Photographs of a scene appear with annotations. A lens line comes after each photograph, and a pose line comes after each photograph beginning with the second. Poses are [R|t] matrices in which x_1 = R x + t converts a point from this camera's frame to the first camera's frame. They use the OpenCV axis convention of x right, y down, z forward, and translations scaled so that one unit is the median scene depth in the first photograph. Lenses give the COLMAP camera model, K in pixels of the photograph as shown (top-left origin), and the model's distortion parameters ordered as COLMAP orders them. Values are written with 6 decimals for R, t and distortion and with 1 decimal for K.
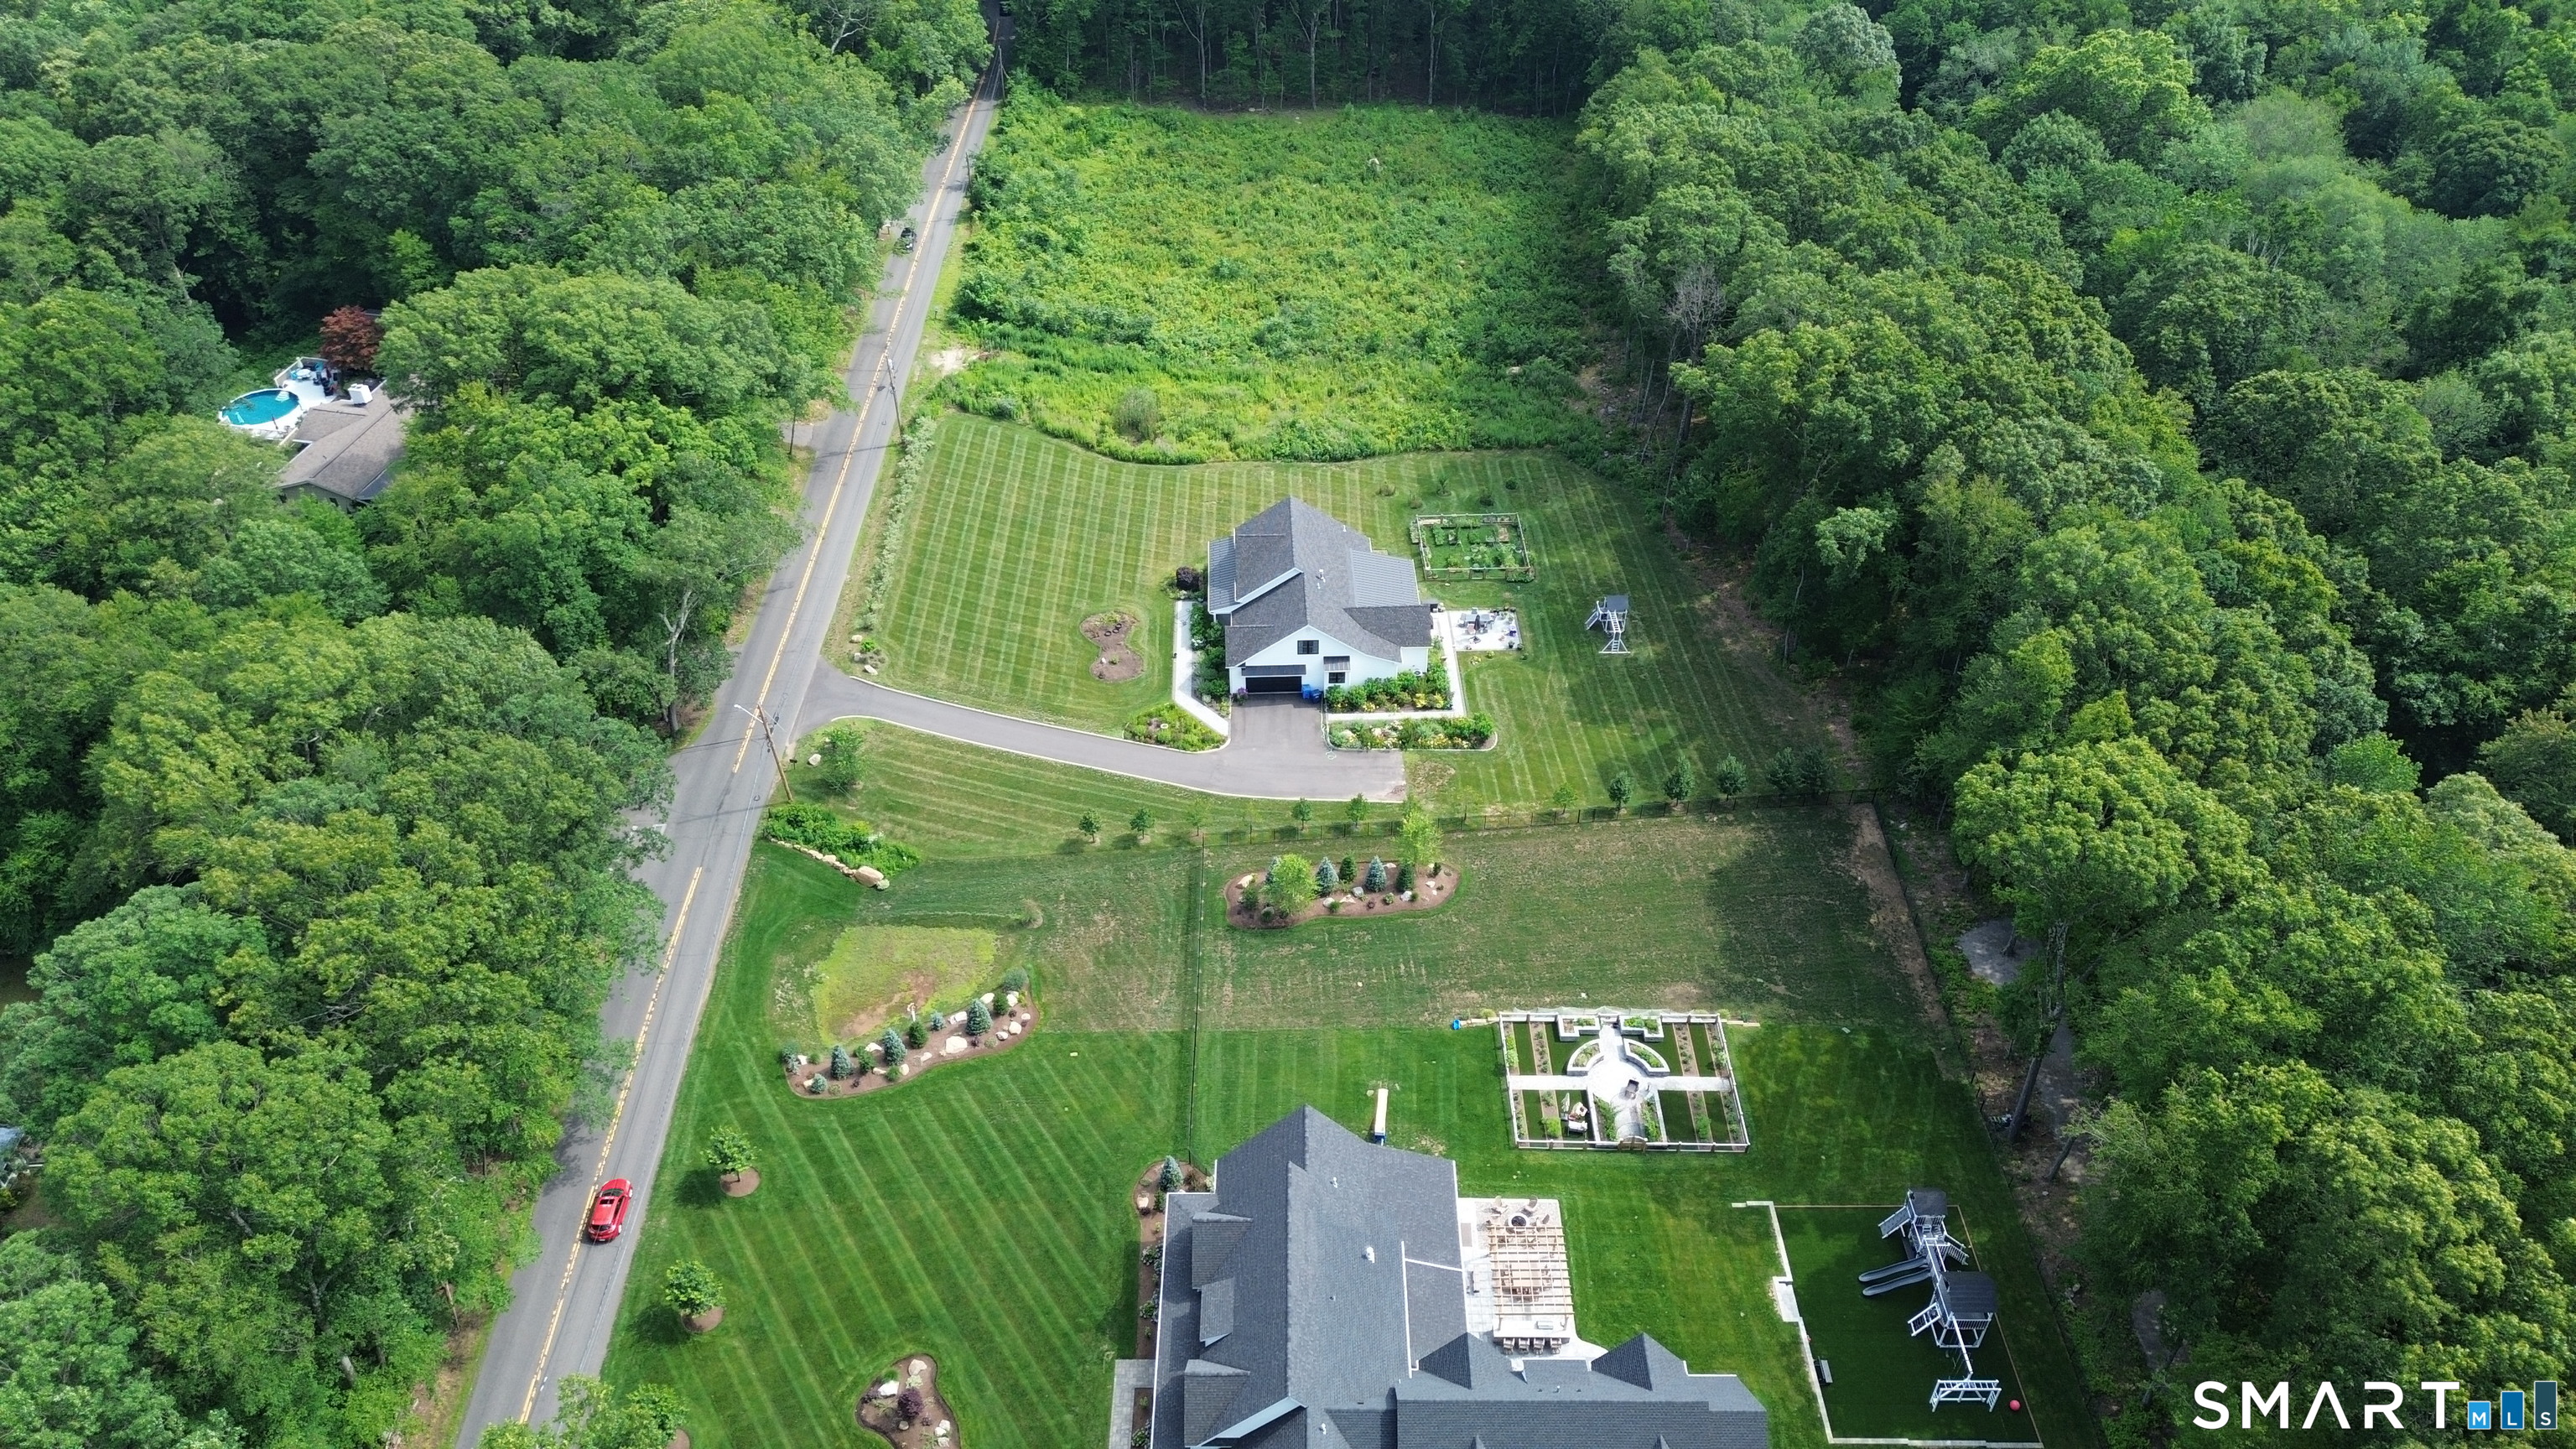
lens RADIAL K [[1841.5, 0, 1288.0], [0, 1841.5, 724.5], [0, 0, 1]] dist [0.087250, -0.085065]
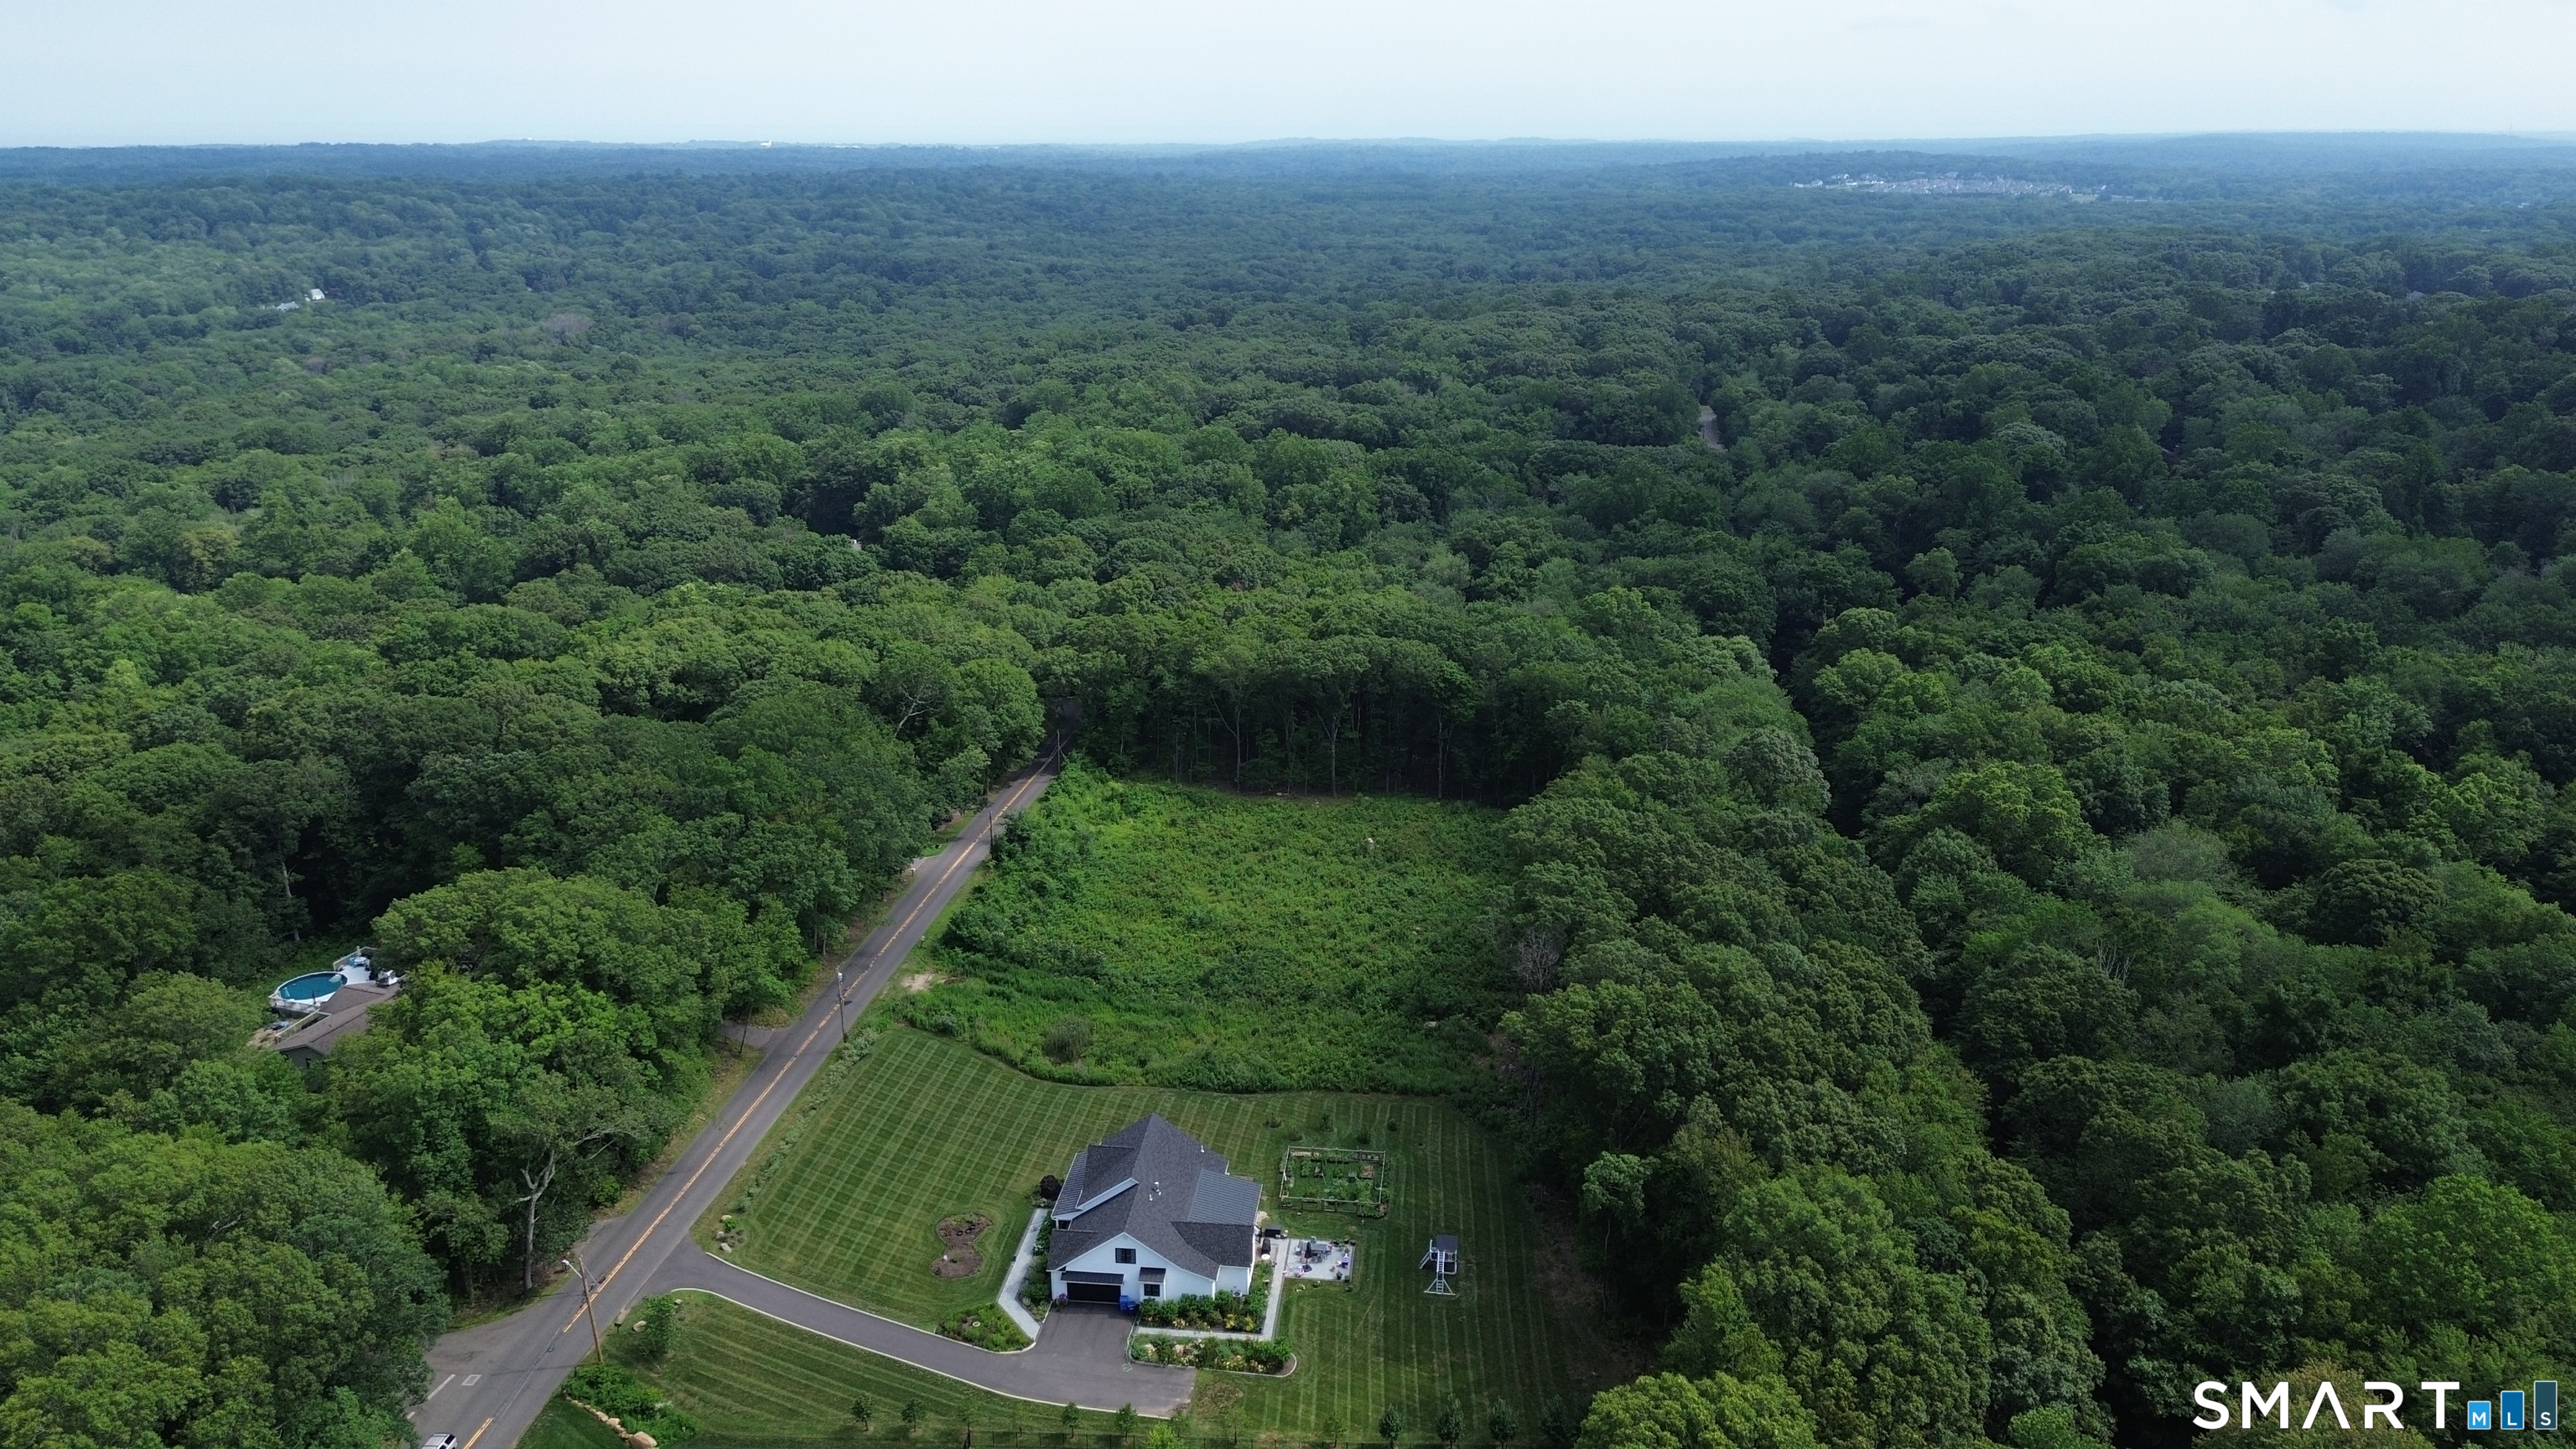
lens RADIAL K [[1827.5, 0, 1288.0], [0, 1827.5, 724.5], [0, 0, 1]] dist [0.064013, -0.084243]
pose [[0.990104, 0.045867, -0.132627, 0.199707], [-0.091111, 0.928910, -0.358922, 0.037937], [0.106736, 0.367454, 0.923896, -0.047896]]
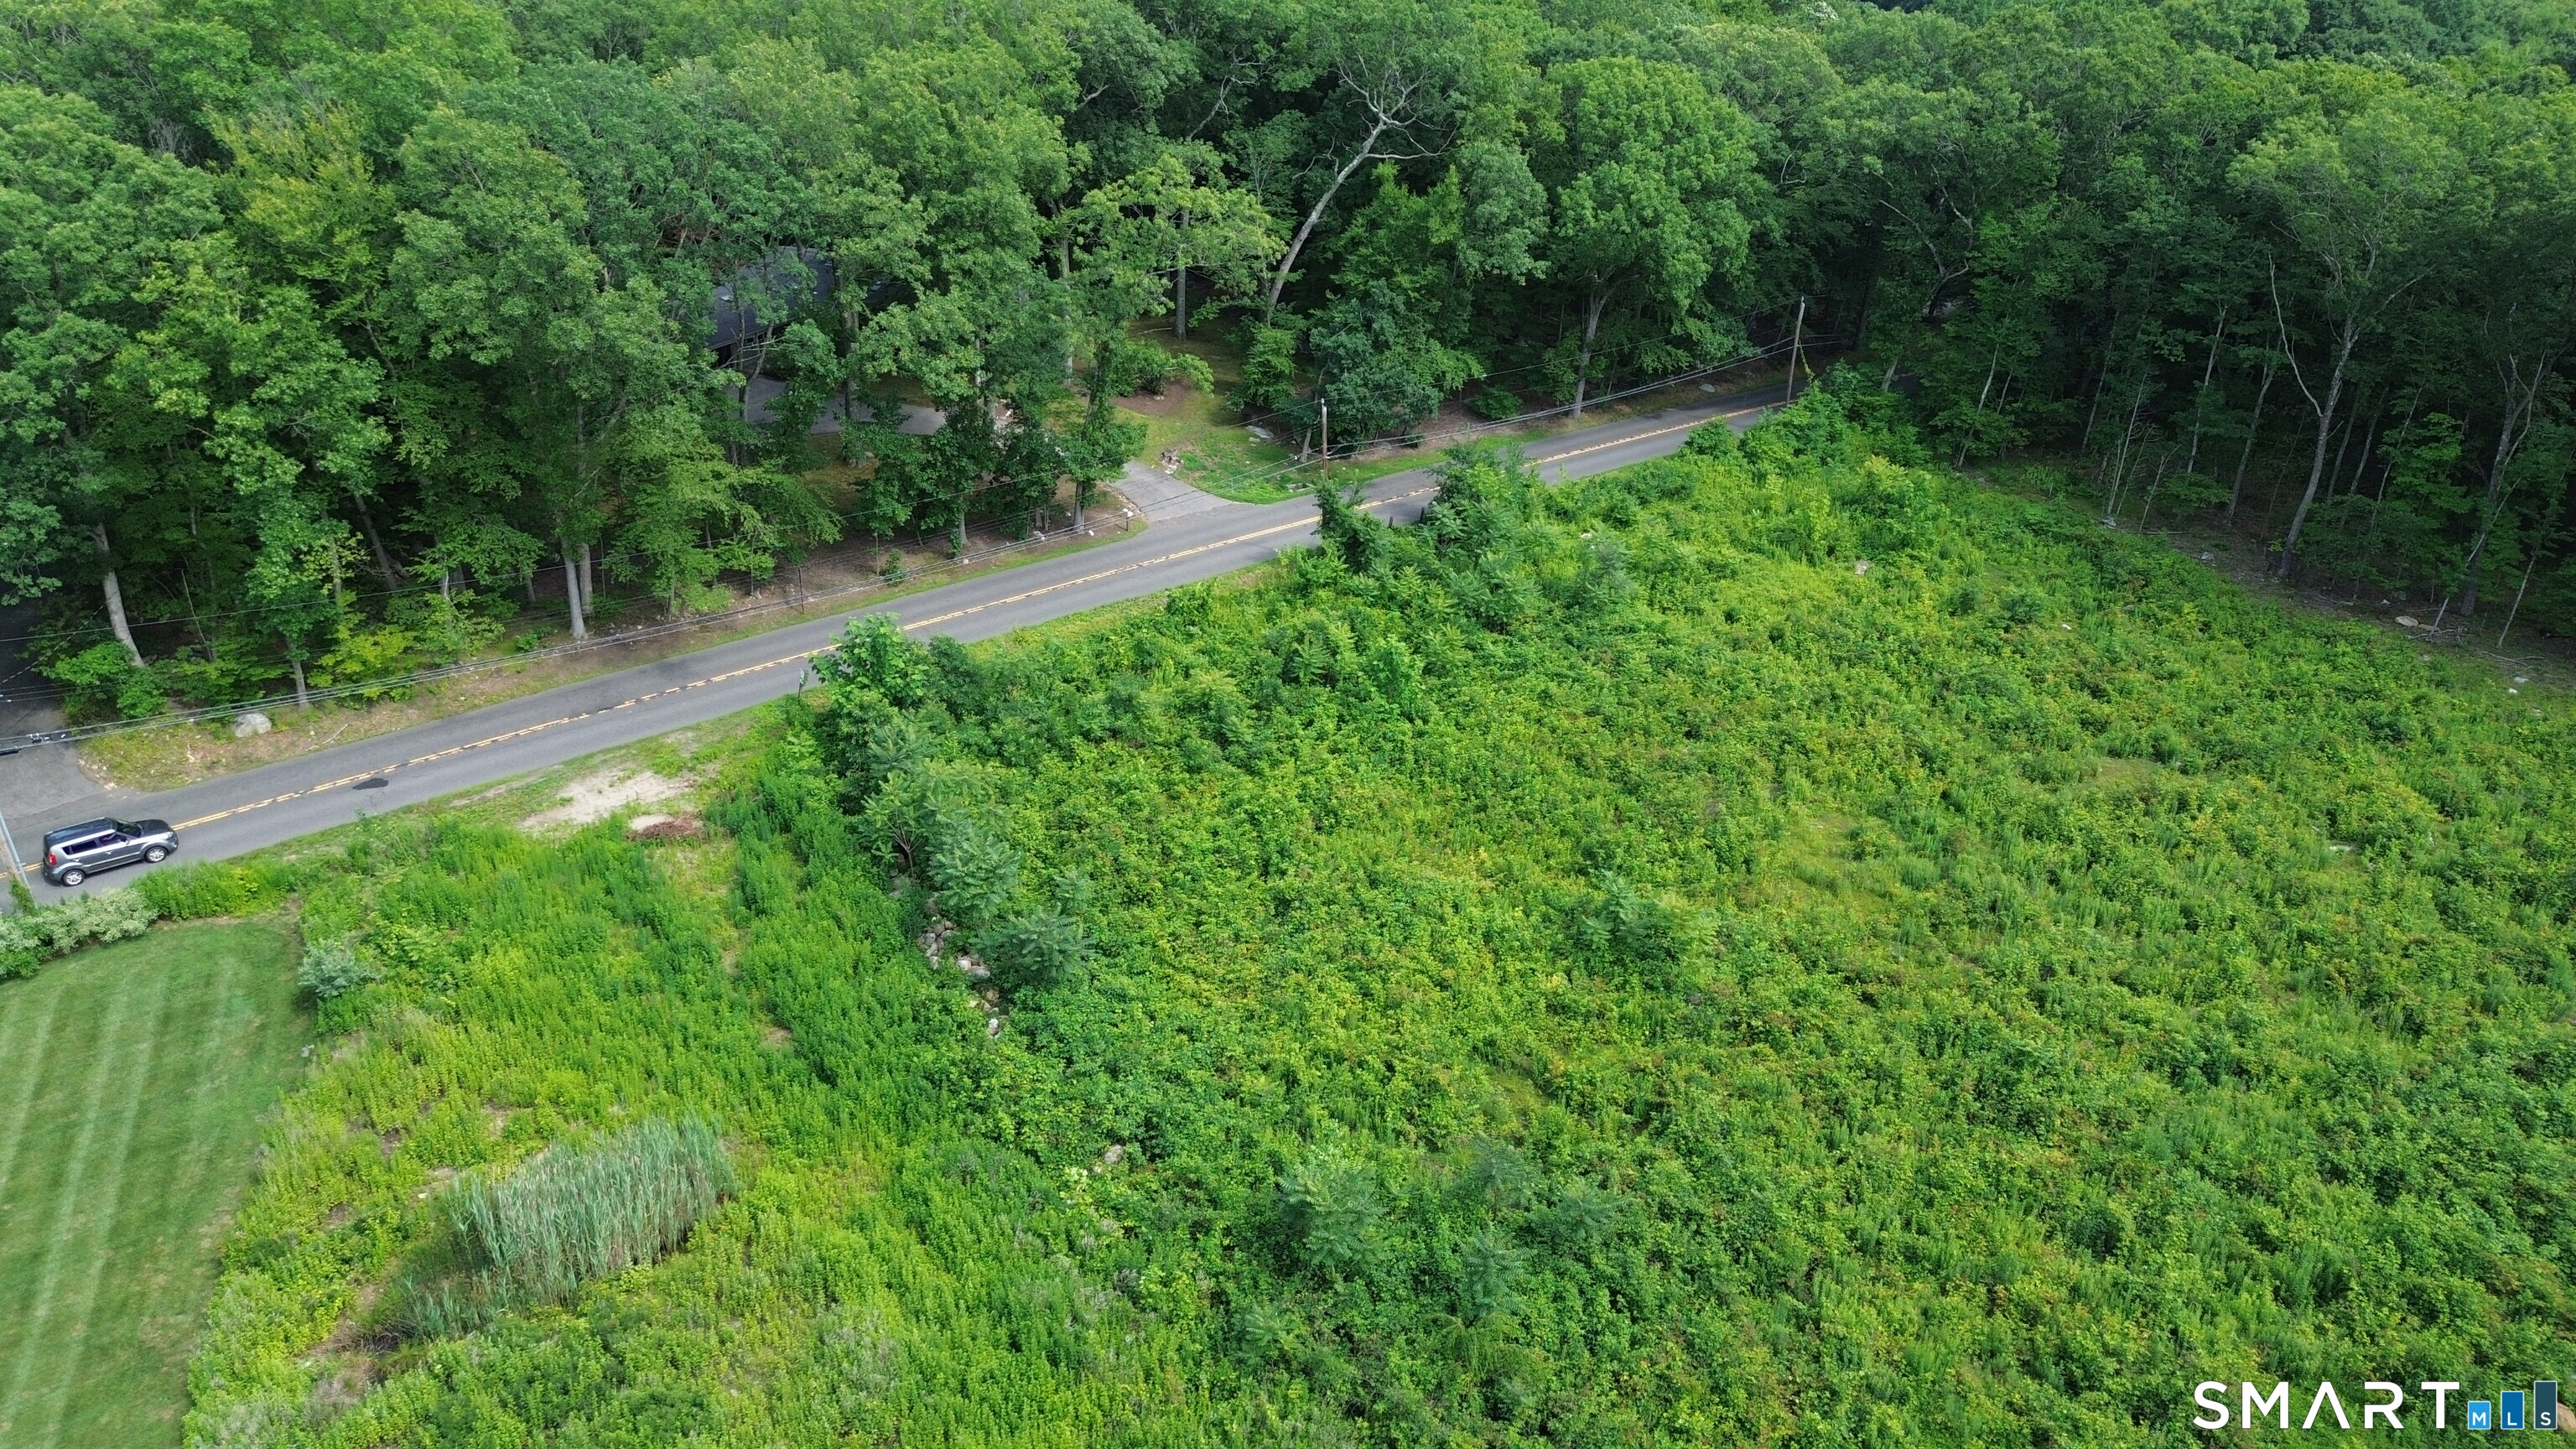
lens RADIAL K [[1841.5, 0, 1288.0], [0, 1841.5, 724.5], [0, 0, 1]] dist [0.087250, -0.085065]
pose [[0.633419, 0.356693, -0.686695, 0.154396], [-0.497593, 0.867370, -0.008446, -0.311450], [0.592606, 0.347045, 0.726897, 0.943577]]
